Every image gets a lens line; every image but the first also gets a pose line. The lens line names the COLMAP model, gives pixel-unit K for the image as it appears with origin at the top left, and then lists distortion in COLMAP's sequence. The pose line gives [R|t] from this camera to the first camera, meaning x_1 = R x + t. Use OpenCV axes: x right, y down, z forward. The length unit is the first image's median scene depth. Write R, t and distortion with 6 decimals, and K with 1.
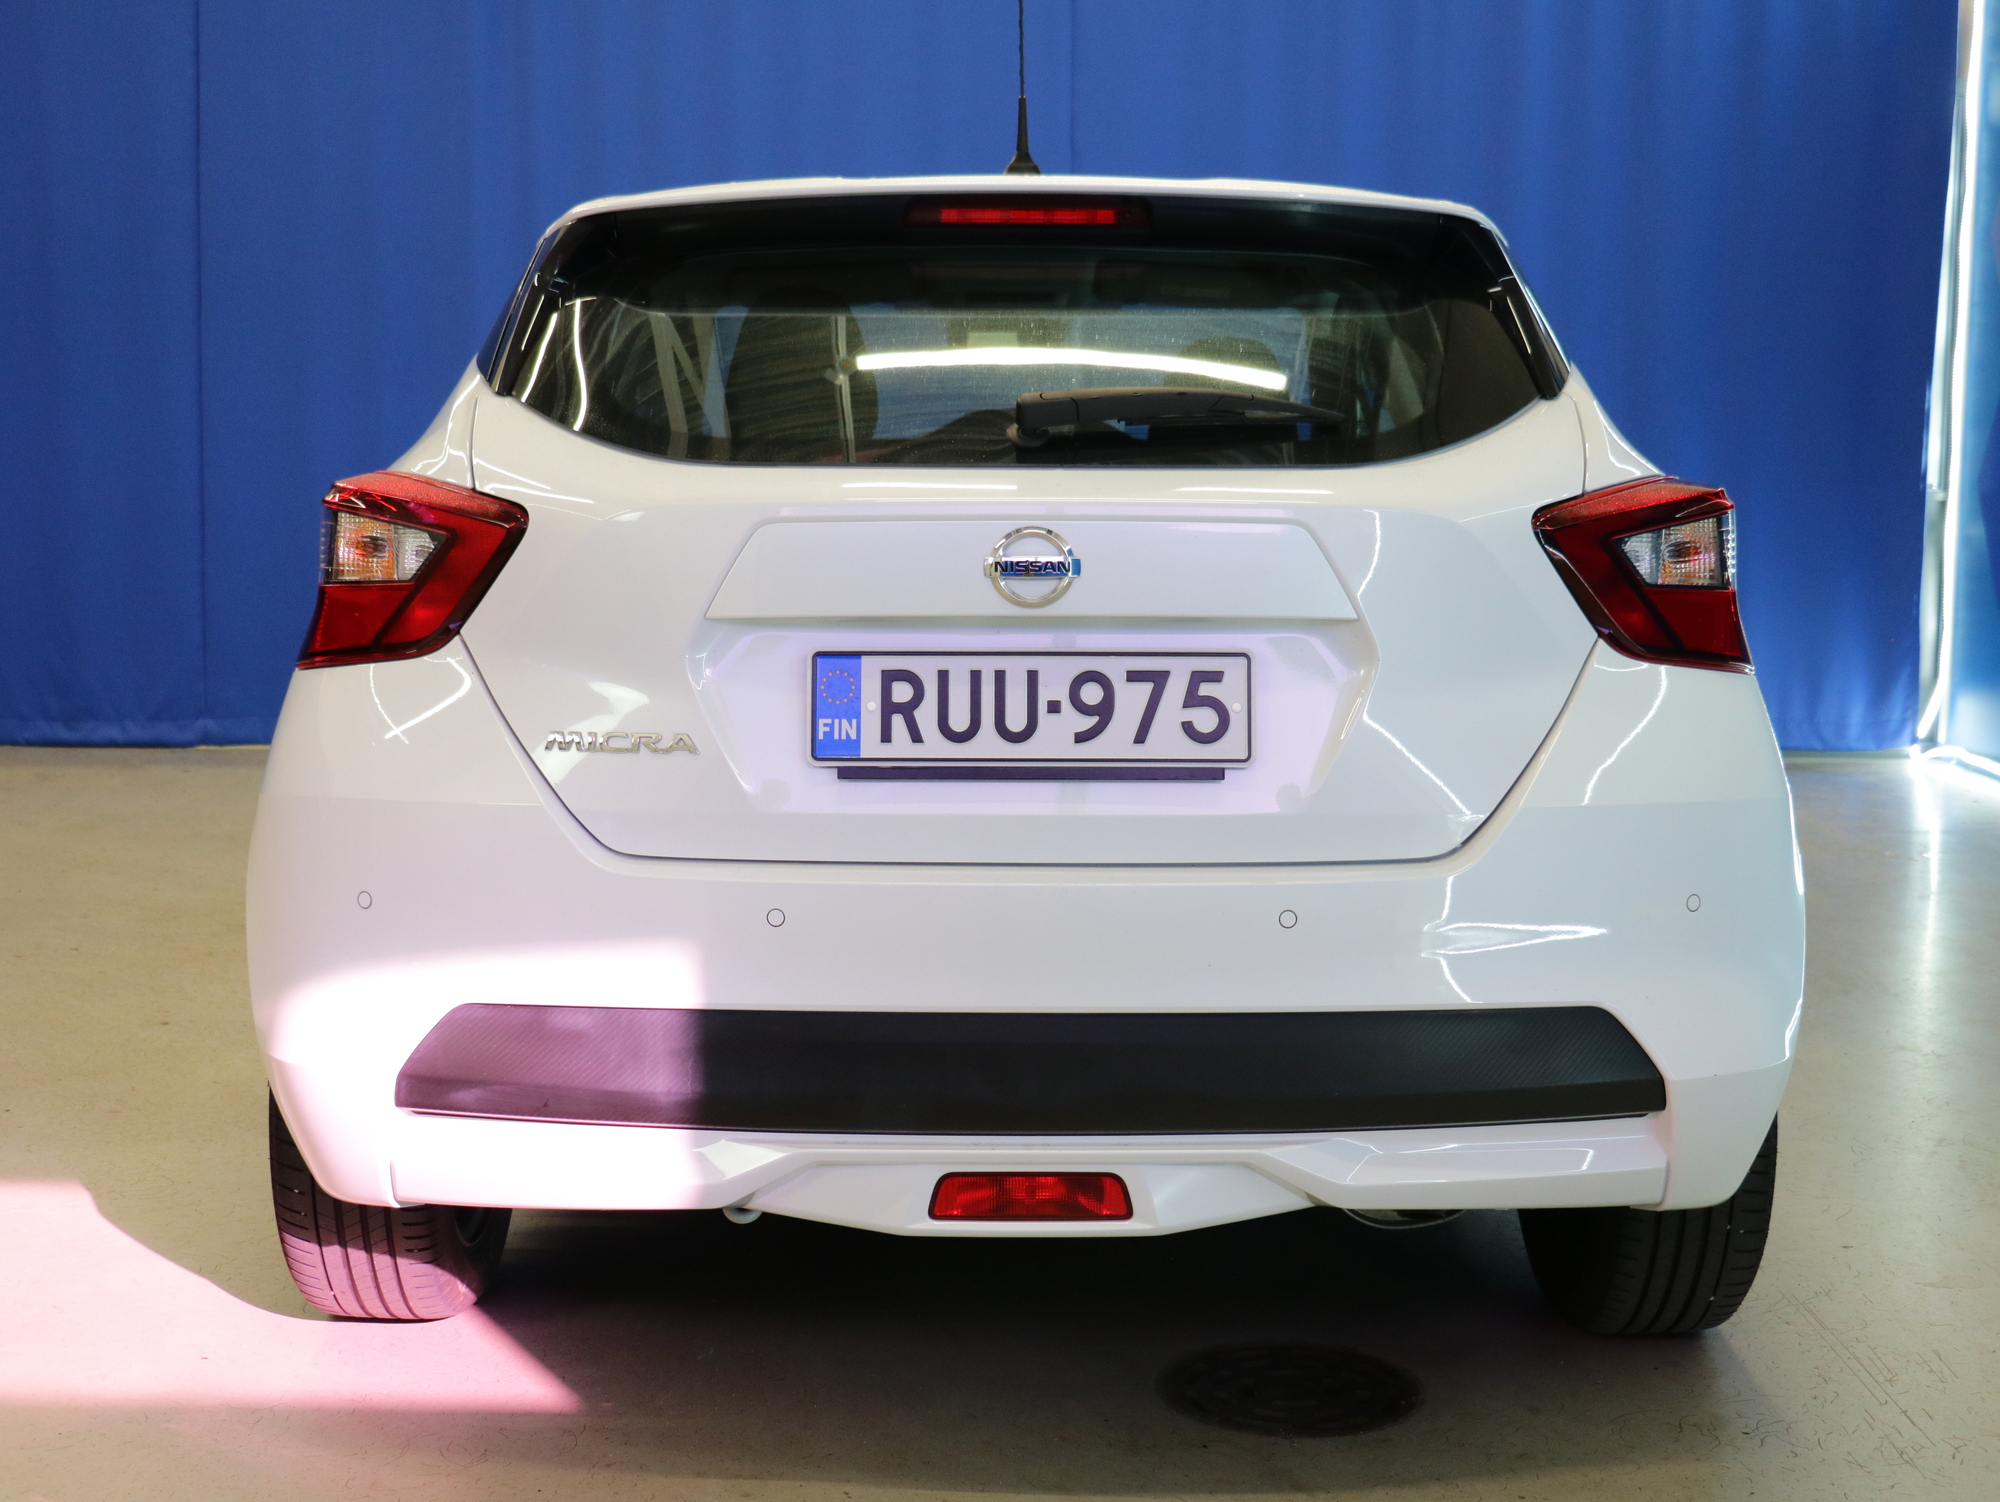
lens RADIAL K [[2536.4, 0, 1000.0], [0, 2536.4, 751.0], [0, 0, 1]] dist [-0.001980, 0.020260]
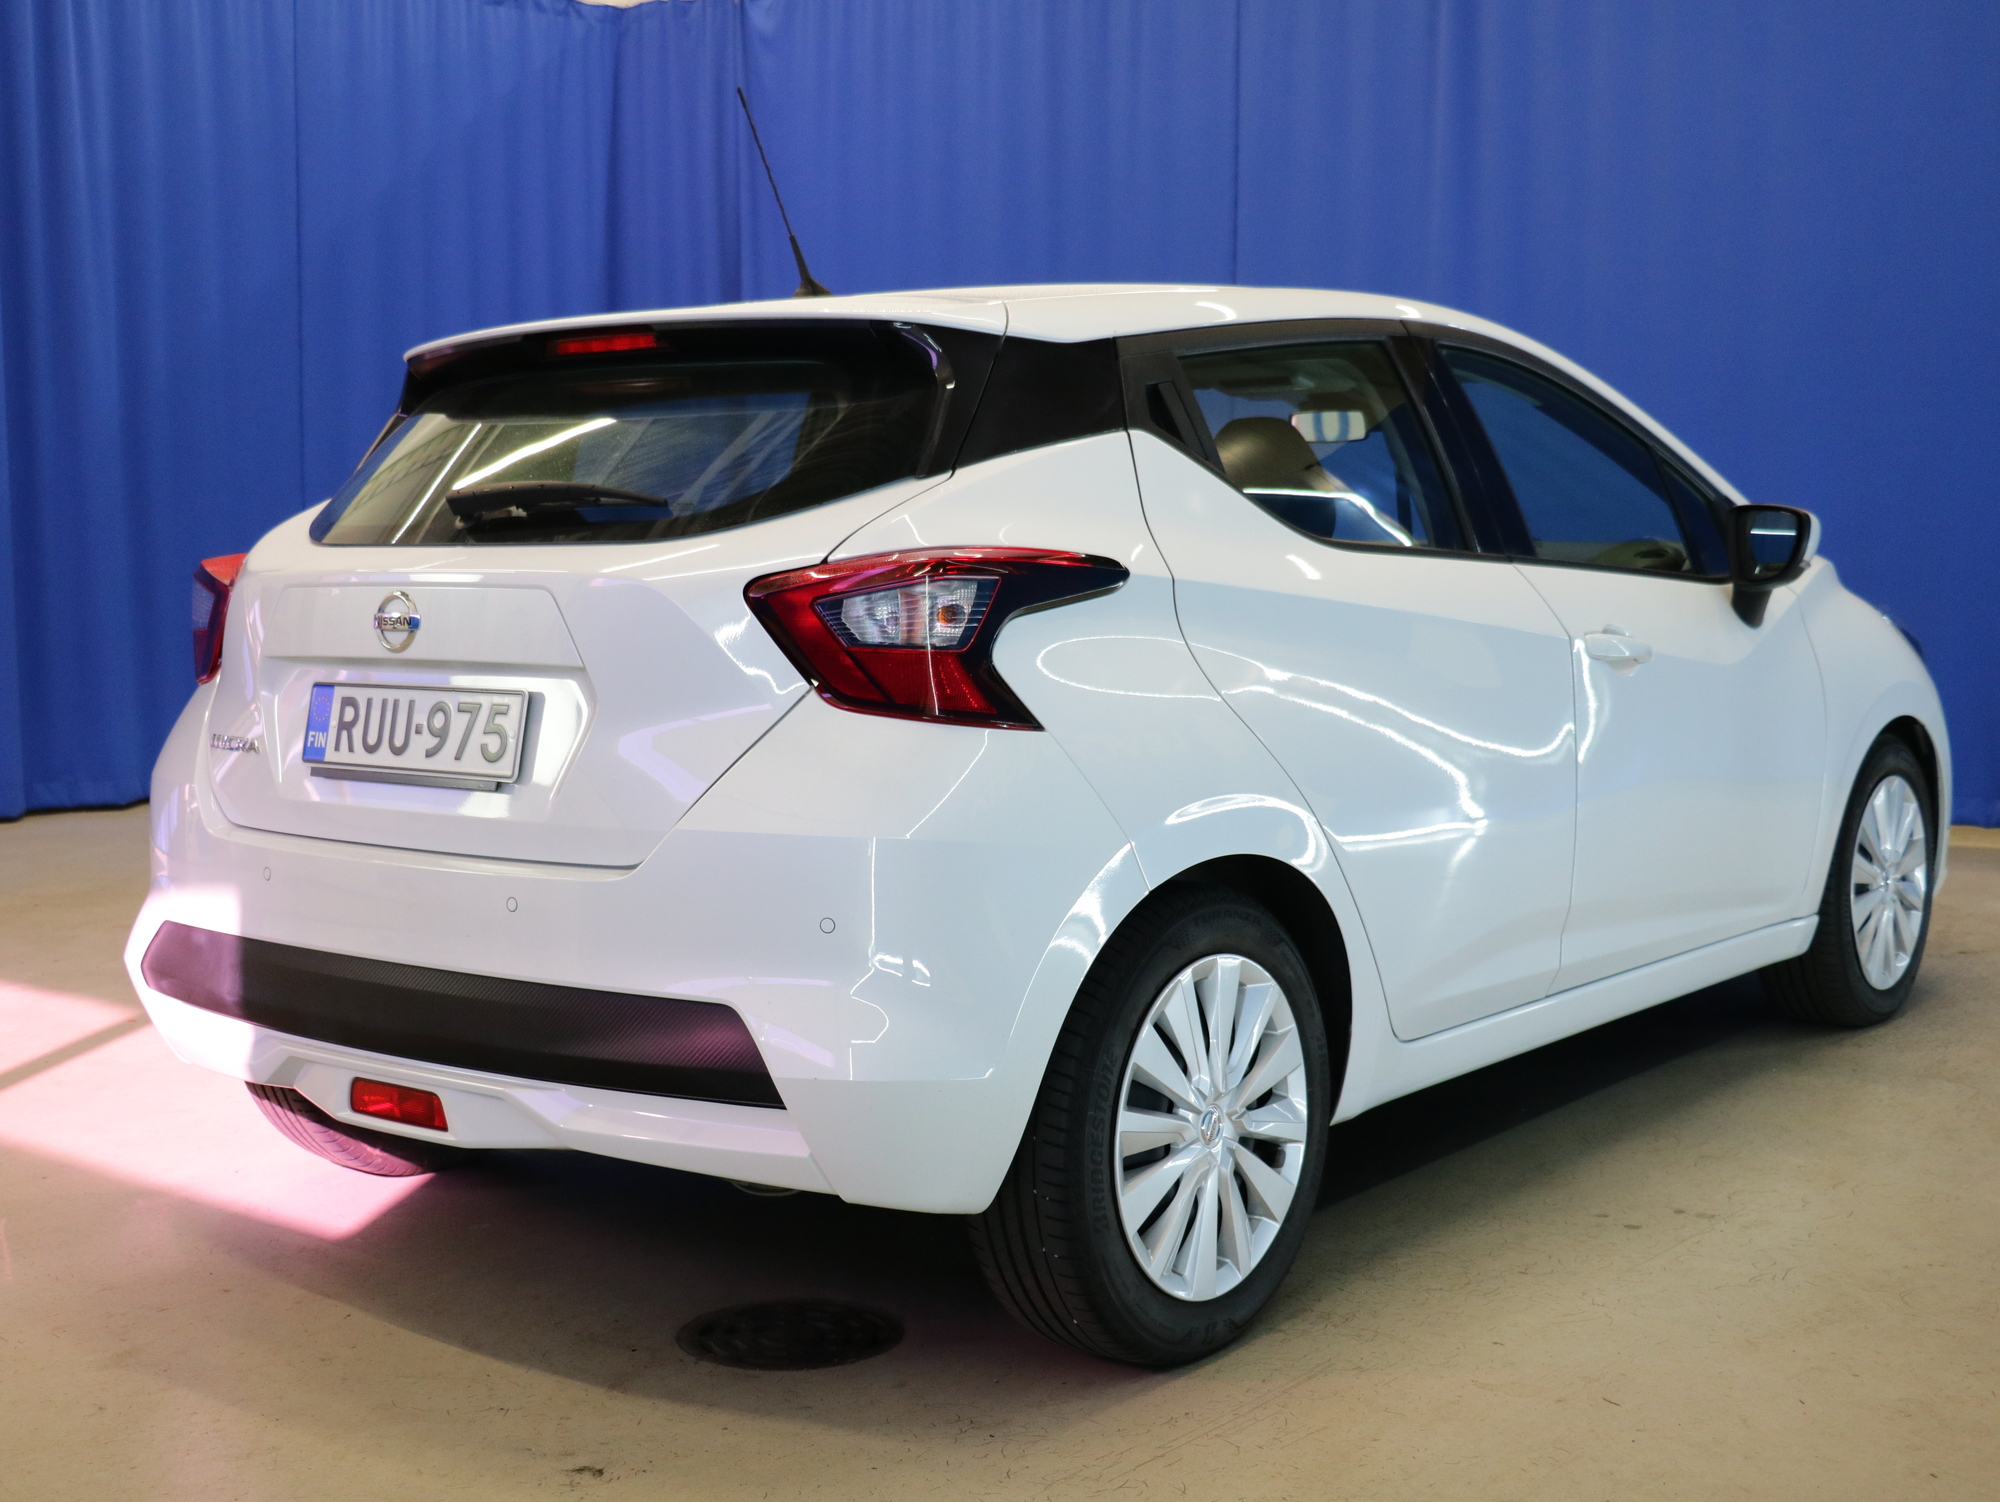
lens RADIAL K [[2536.4, 0, 1000.0], [0, 2536.4, 751.0], [0, 0, 1]] dist [-0.001980, 0.020260]
pose [[0.778095, 0.043582, -0.626633, 1.070235], [-0.060510, 0.998151, -0.005715, -0.016859], [0.625225, 0.042365, 0.779294, 0.170964]]
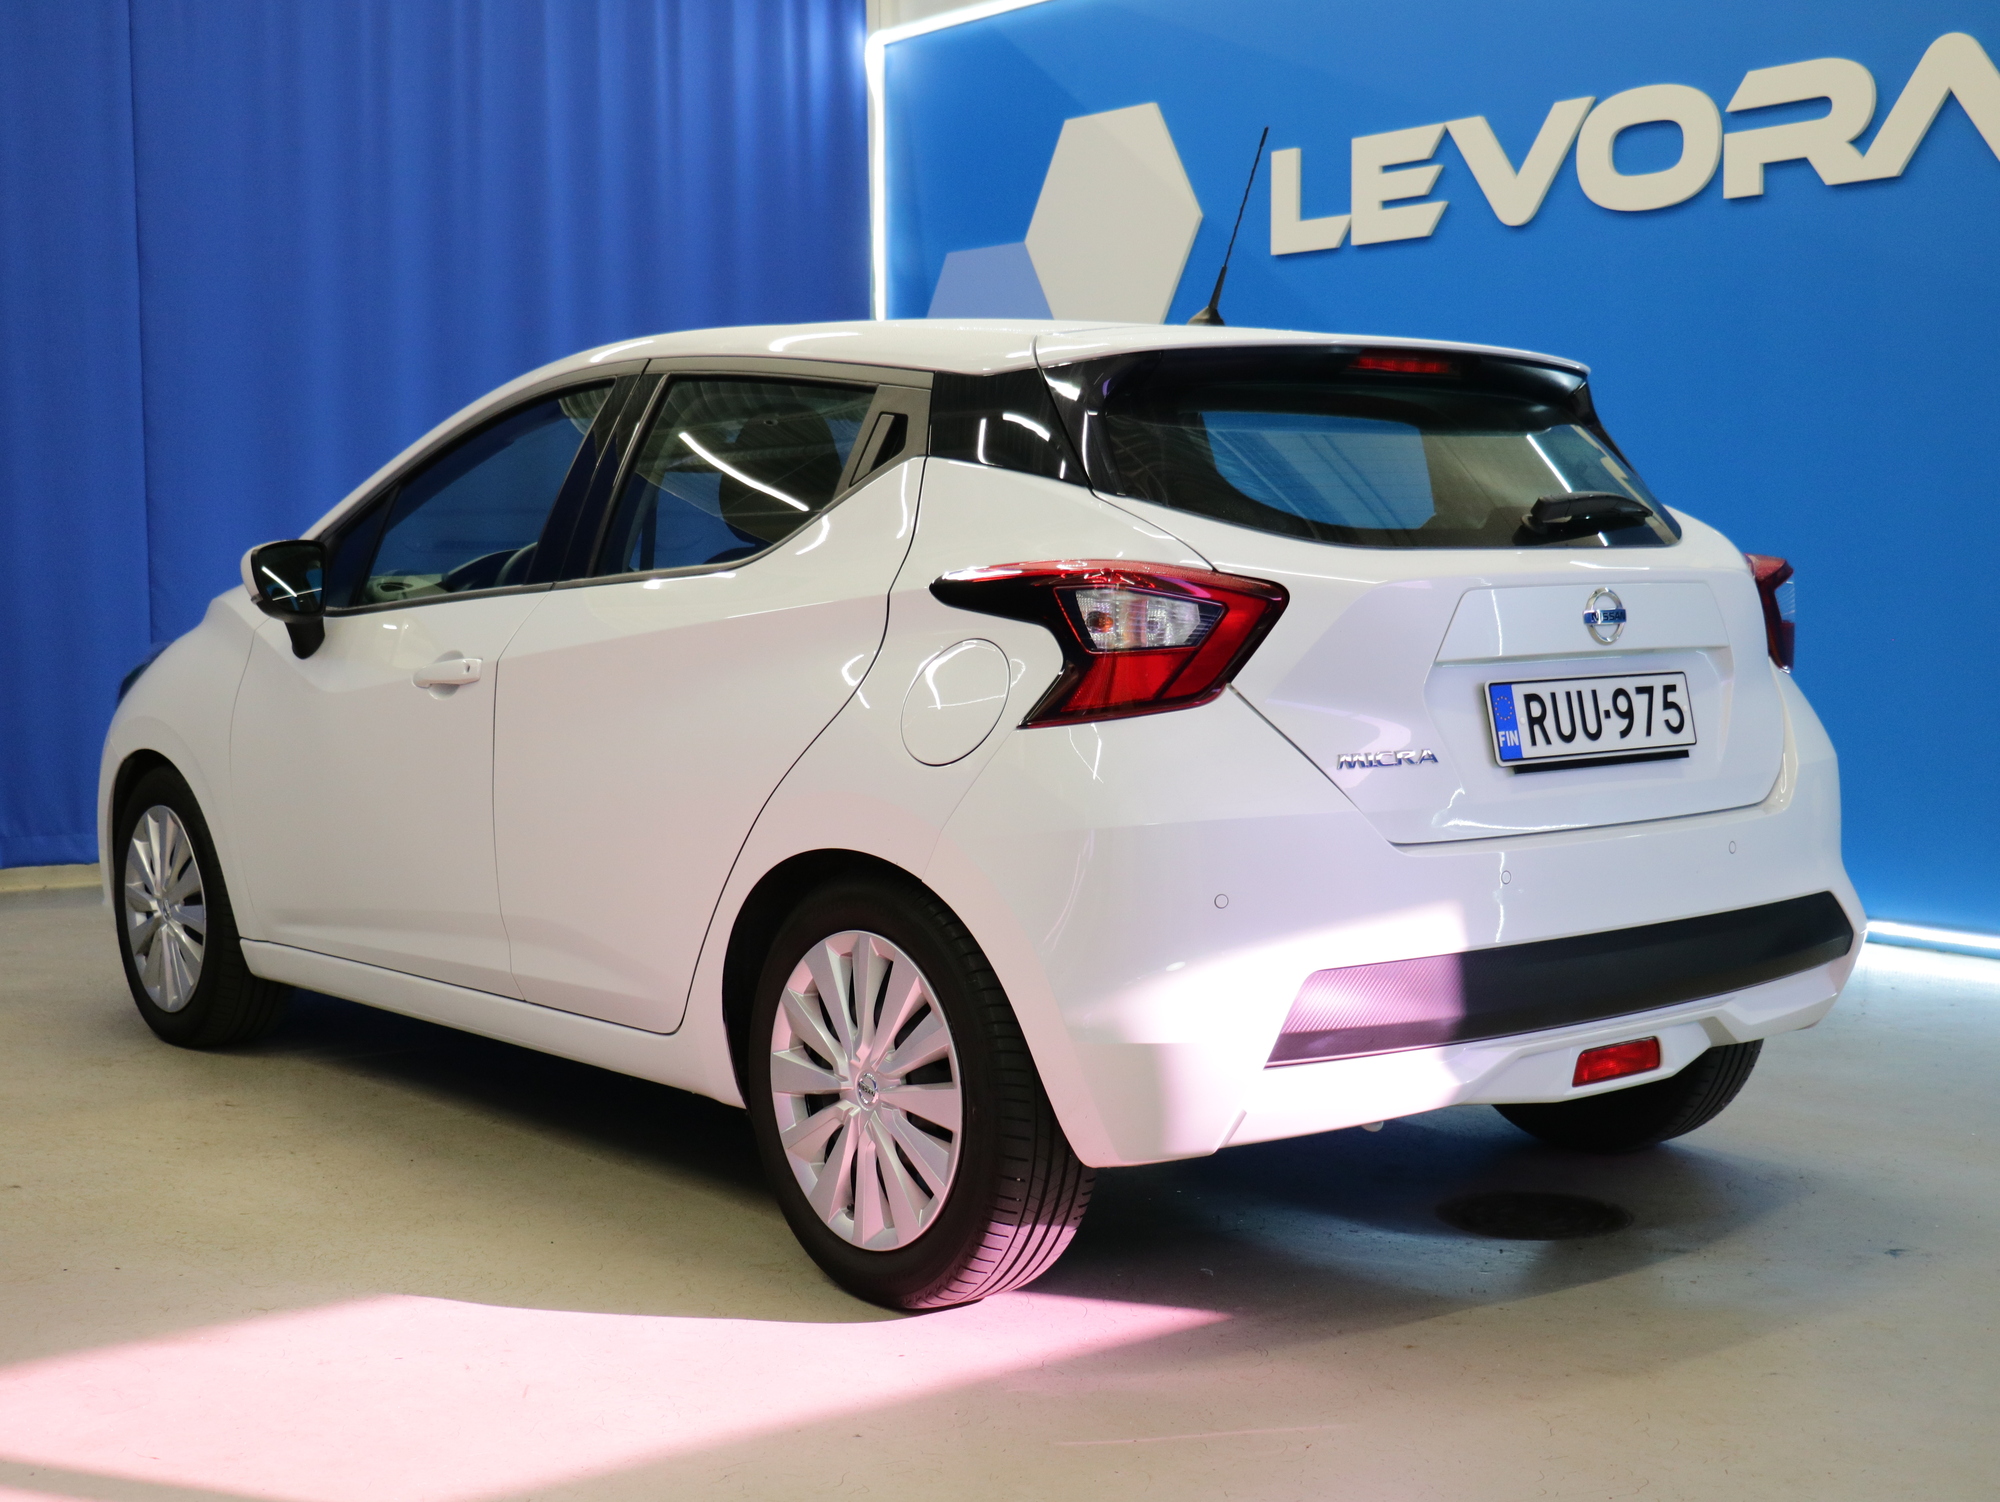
lens RADIAL K [[2620.4, 0, 1000.0], [0, 2620.4, 751.0], [0, 0, 1]] dist [-0.003947, -0.002359]
pose [[0.777953, -0.060201, 0.625432, -1.165869], [0.089110, 0.995909, -0.014980, -0.005081], [-0.621972, 0.067387, 0.780135, 0.064397]]
